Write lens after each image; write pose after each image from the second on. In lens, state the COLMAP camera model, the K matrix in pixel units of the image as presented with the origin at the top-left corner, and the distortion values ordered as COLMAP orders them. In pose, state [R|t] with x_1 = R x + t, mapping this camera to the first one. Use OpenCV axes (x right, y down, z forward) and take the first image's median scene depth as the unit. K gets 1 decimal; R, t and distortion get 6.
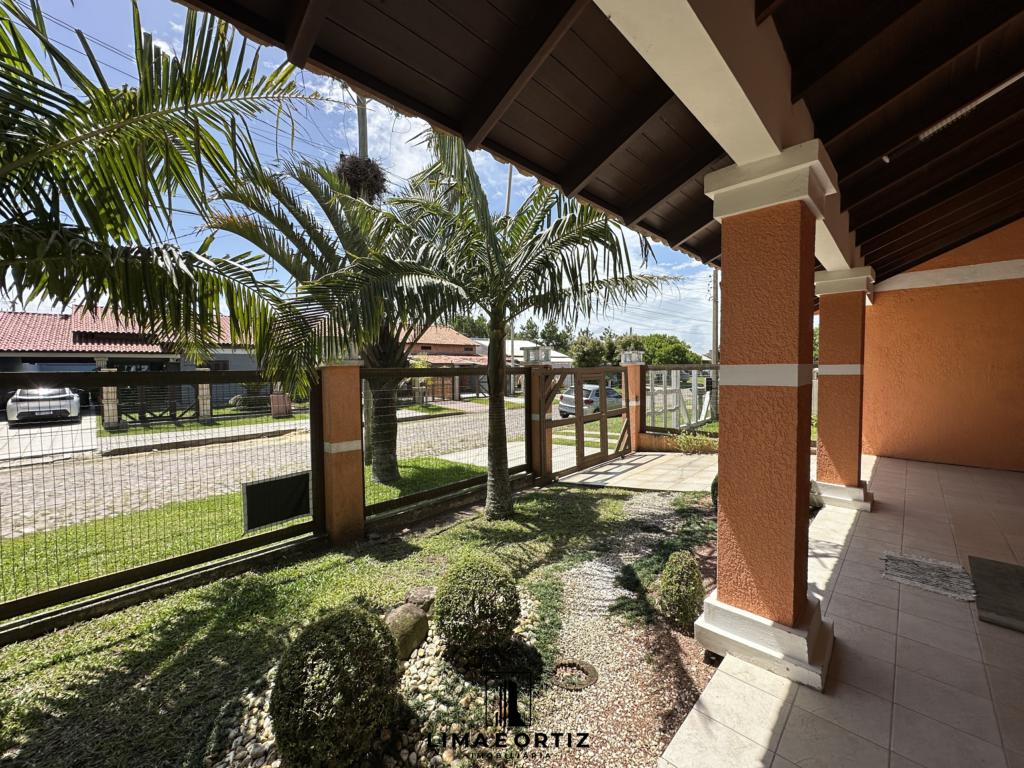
lens RADIAL K [[410.1, 0, 515.9], [0, 410.1, 381.6], [0, 0, 1]] dist [-0.004569, 0.001159]
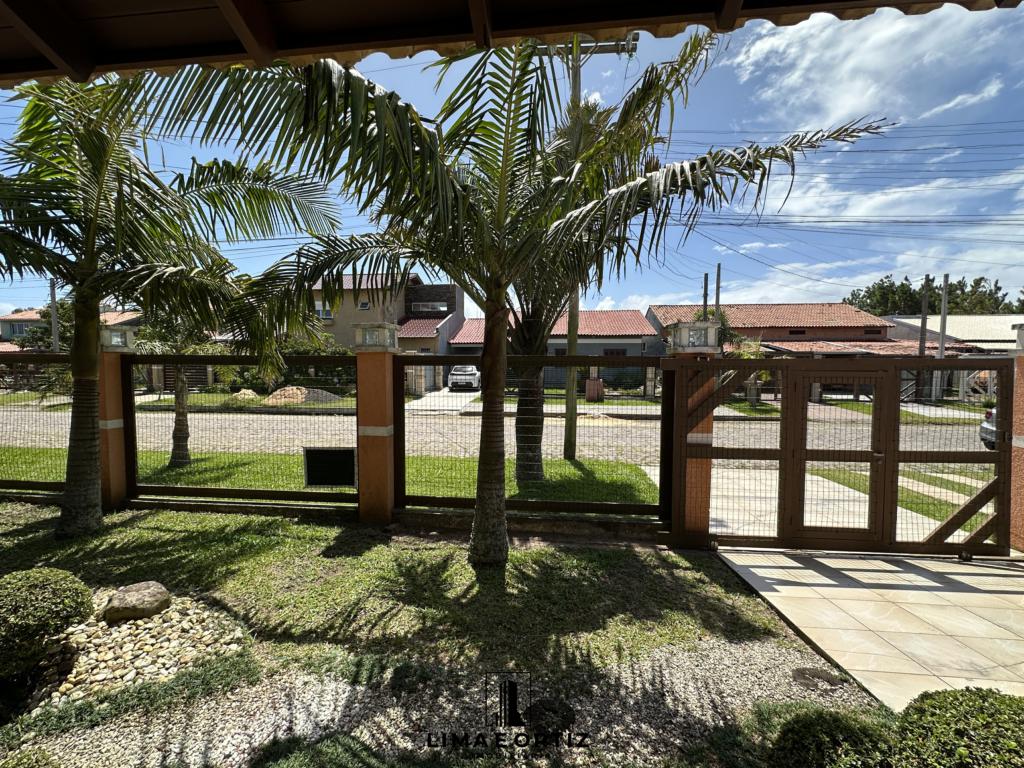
lens RADIAL K [[410.1, 0, 511.9], [0, 410.1, 385.1], [0, 0, 1]] dist [-0.004569, 0.001159]
pose [[0.608520, 0.066540, -0.790744, 0.542936], [-0.037767, 0.997777, 0.054899, -0.024710], [0.792639, -0.003543, 0.609680, 0.588388]]
